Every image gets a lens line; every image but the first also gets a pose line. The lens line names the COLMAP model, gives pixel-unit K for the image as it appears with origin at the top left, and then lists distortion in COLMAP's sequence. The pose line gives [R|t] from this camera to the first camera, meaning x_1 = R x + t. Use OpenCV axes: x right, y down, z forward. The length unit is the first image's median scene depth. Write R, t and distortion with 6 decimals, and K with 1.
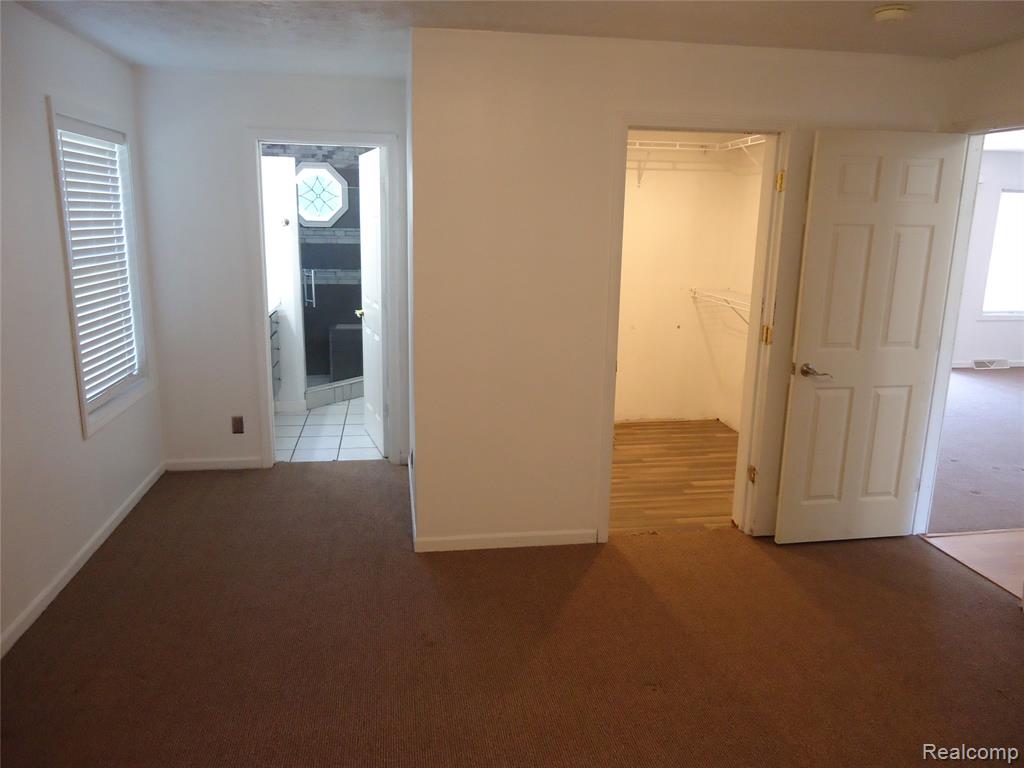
lens RADIAL K [[746.6, 0, 508.9], [0, 746.6, 382.3], [0, 0, 1]] dist [0.003114, -0.000628]
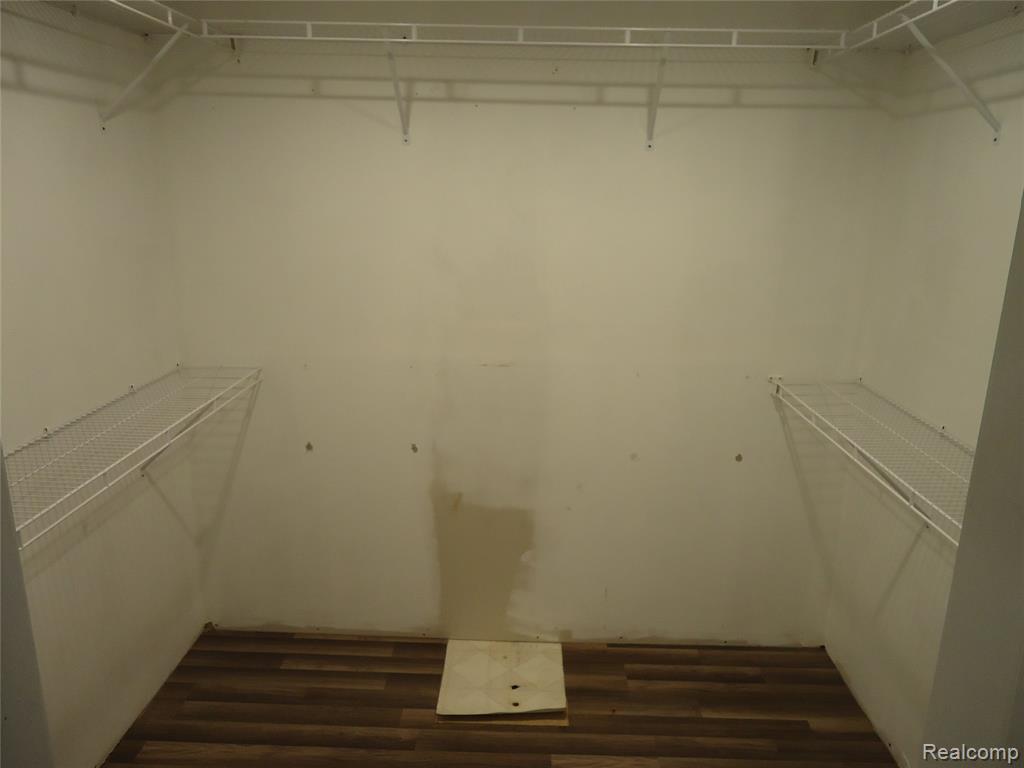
lens RADIAL K [[746.6, 0, 516.2], [0, 746.6, 385.7], [0, 0, 1]] dist [0.003114, -0.000628]
pose [[0.983131, 0.045817, -0.177072, 0.181181], [-0.038497, 0.998265, 0.044559, -0.140314], [0.178806, -0.036990, 0.983189, 0.556321]]
